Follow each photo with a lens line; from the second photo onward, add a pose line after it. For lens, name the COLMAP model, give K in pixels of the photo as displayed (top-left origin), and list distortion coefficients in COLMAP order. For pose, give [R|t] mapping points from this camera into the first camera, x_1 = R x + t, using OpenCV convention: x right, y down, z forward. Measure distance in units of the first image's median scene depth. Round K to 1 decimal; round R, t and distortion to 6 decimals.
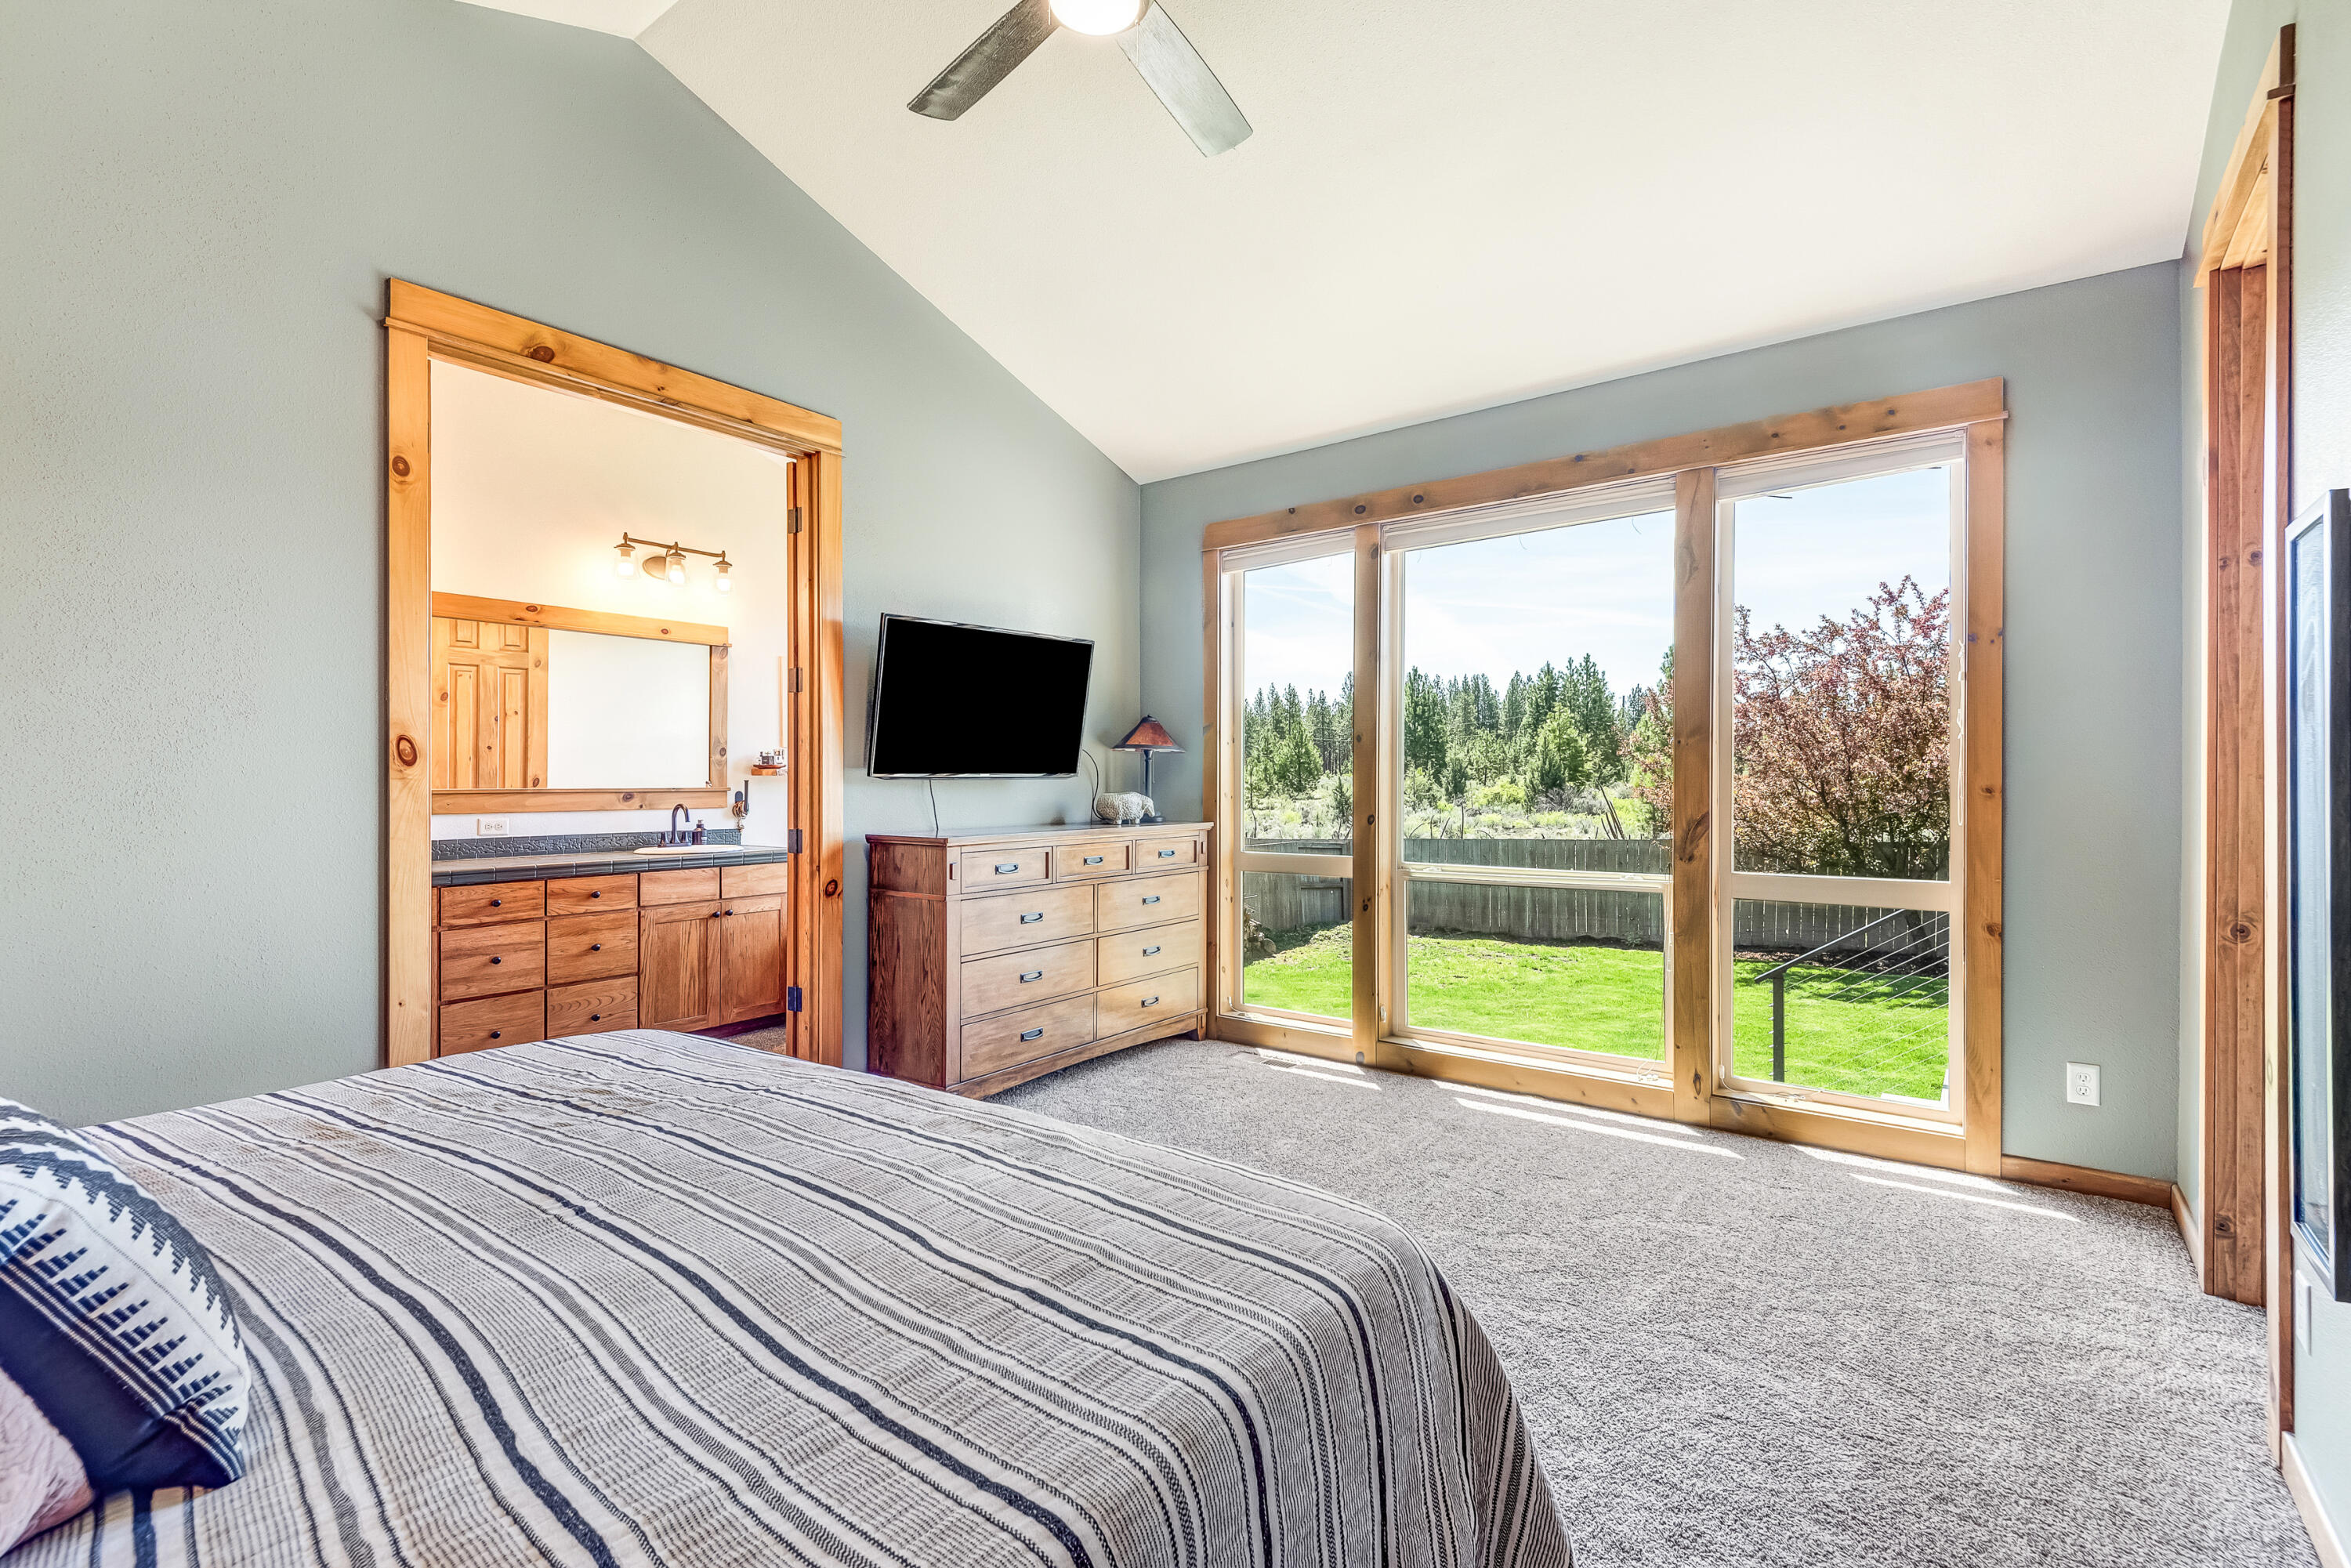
lens RADIAL K [[1054.0, 0, 1176.9], [0, 1054.0, 773.9], [0, 0, 1]] dist [0.027062, -0.000262]
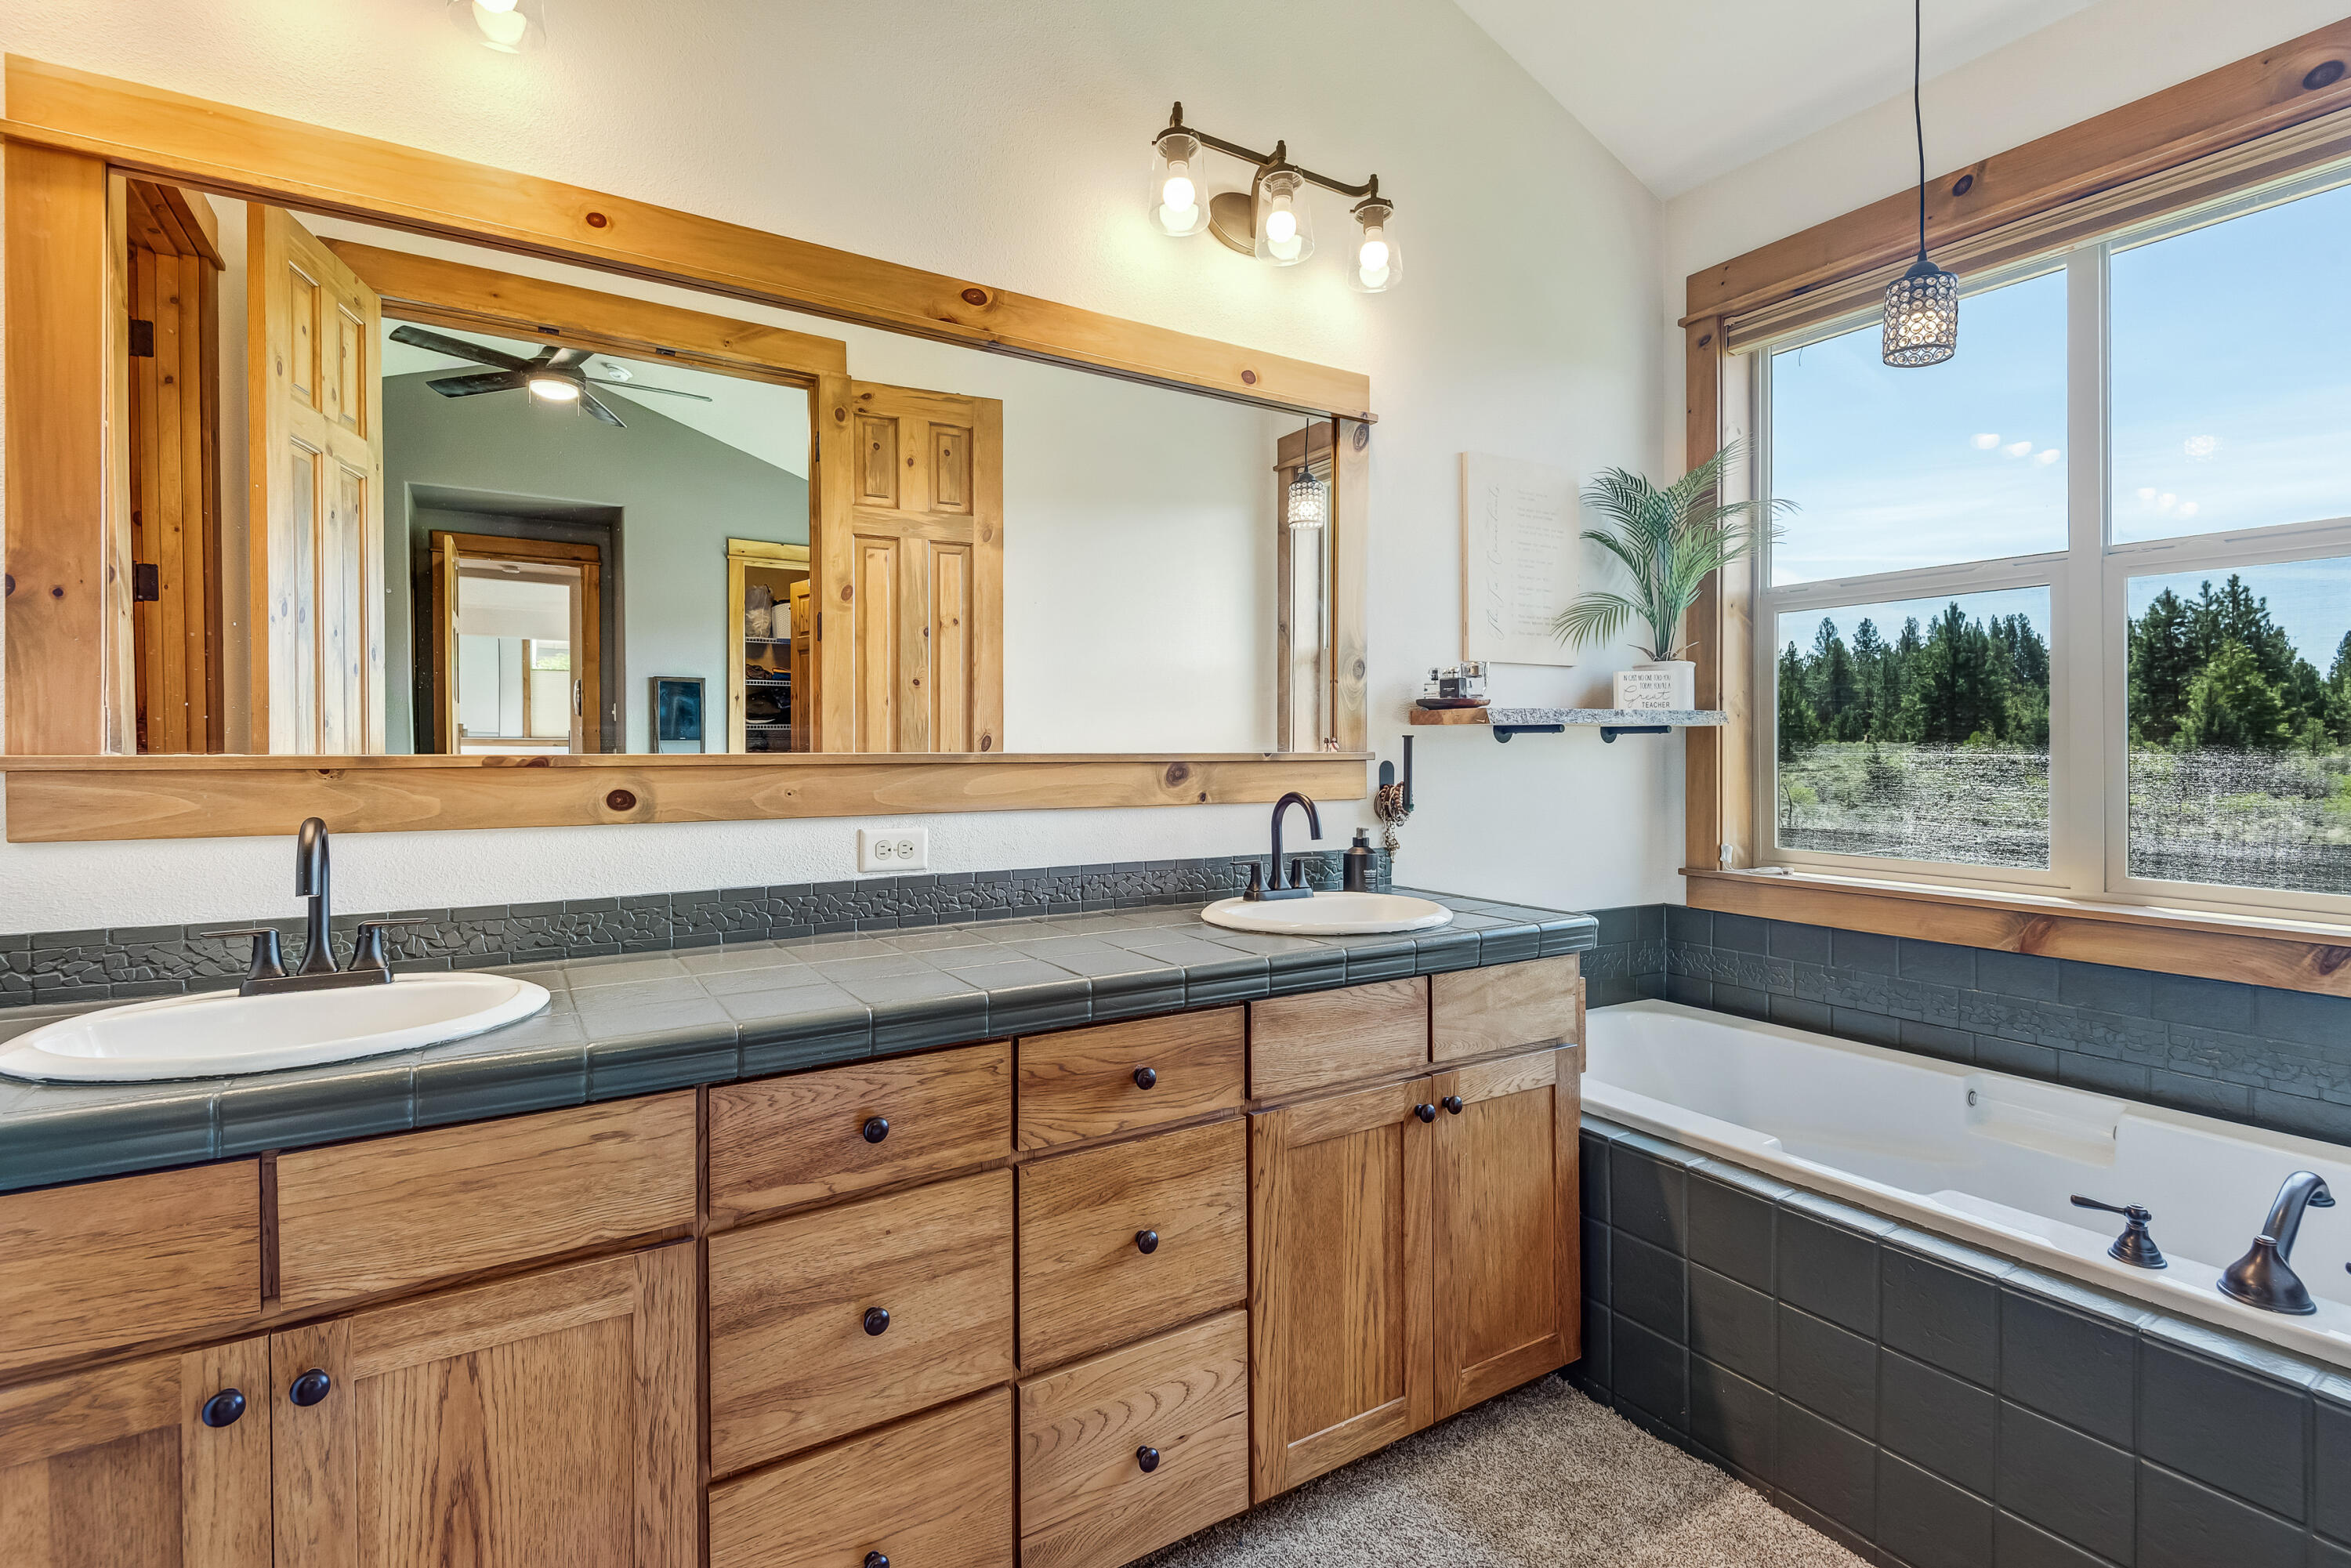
lens RADIAL K [[1081.7, 0, 1177.4], [0, 1081.7, 769.1], [0, 0, 1]] dist [0.036132, -0.024331]
pose [[0.933660, 0.008592, -0.358059, -0.377275], [0.000589, 0.999674, 0.025526, 0.009349], [0.358161, -0.024044, 0.933350, 0.626248]]
